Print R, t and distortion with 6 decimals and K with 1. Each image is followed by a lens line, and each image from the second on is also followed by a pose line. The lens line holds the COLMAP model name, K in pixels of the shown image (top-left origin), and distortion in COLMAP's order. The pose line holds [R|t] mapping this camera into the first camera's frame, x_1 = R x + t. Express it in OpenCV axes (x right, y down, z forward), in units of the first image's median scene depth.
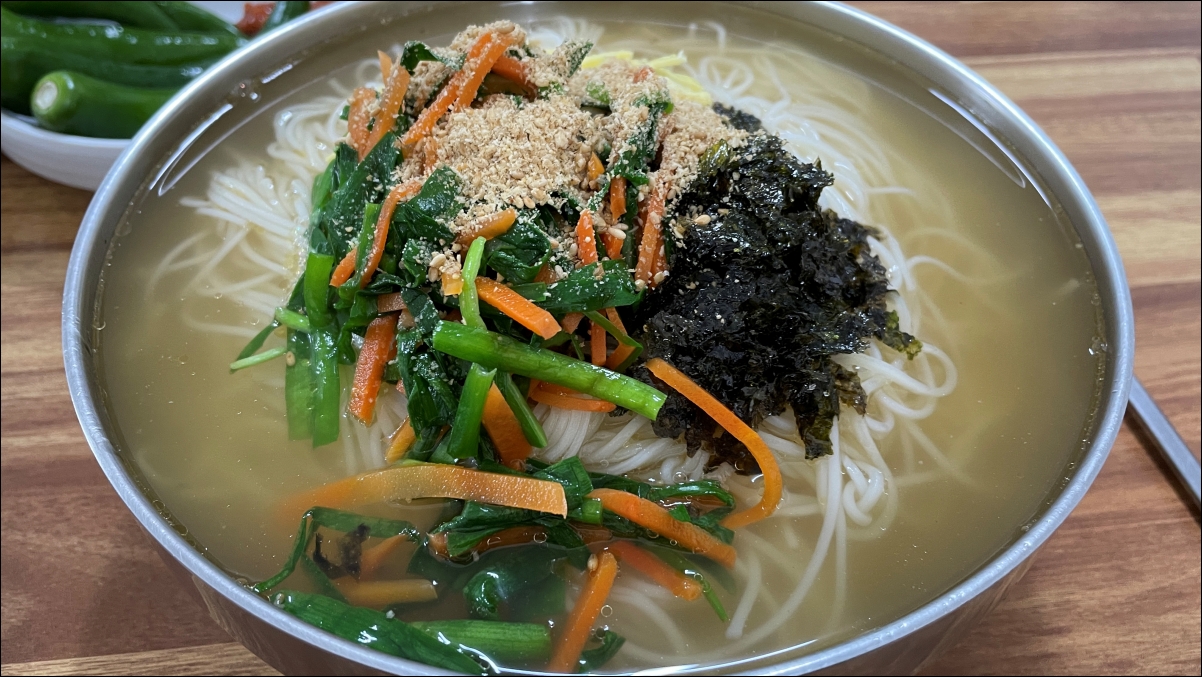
lens RADIAL K [[942.7, 0, 637.6], [0, 942.7, 334.5], [0, 0, 1]] dist [0.009675, -0.088418]
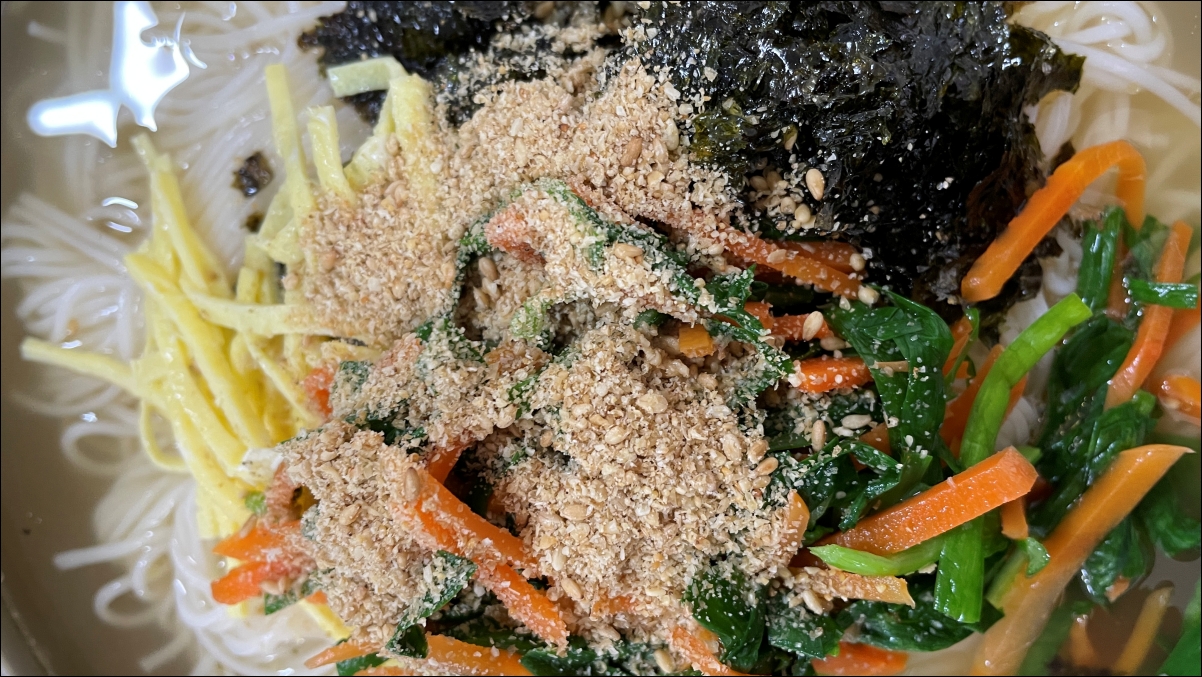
lens RADIAL K [[942.7, 0, 637.6], [0, 942.7, 334.5], [0, 0, 1]] dist [0.009675, -0.088418]
pose [[0.173878, -0.974907, -0.139009, 0.038365], [0.834709, 0.071007, 0.546094, -0.536811], [-0.522520, -0.210986, 0.826110, 0.543221]]
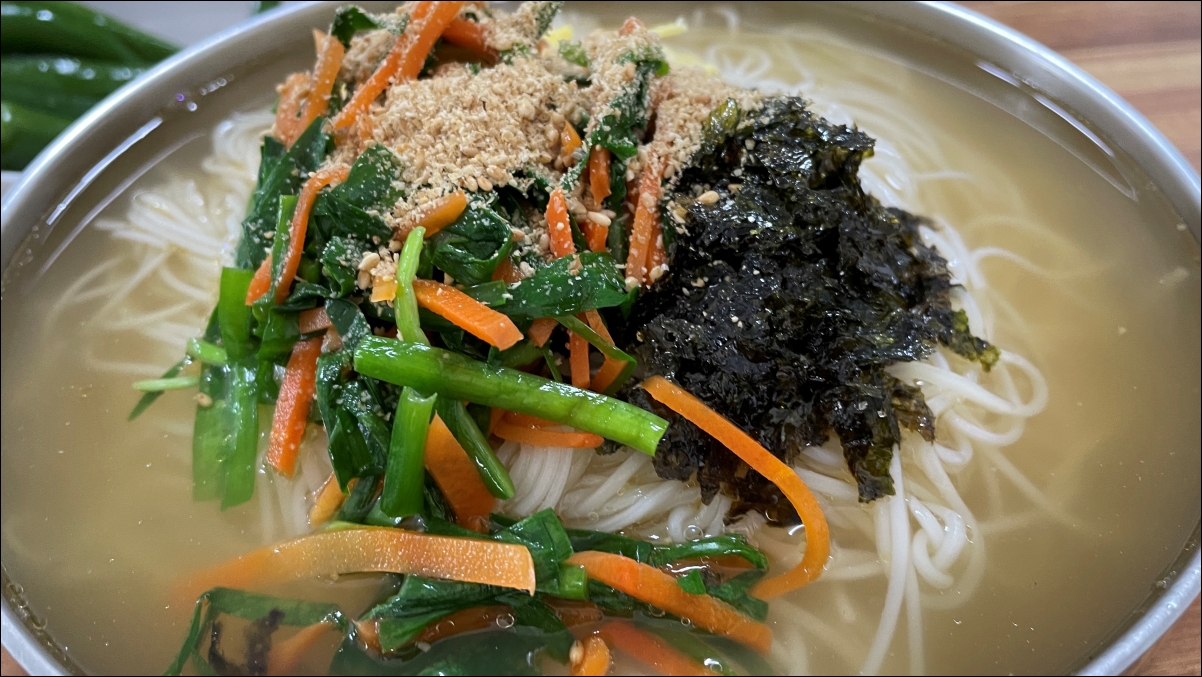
lens RADIAL K [[942.7, 0, 637.6], [0, 942.7, 334.5], [0, 0, 1]] dist [0.009675, -0.088418]
pose [[0.998278, -0.043883, -0.038926, 0.035764], [0.041181, 0.996856, -0.067692, 0.041674], [0.041774, 0.065972, 0.996947, 0.229009]]
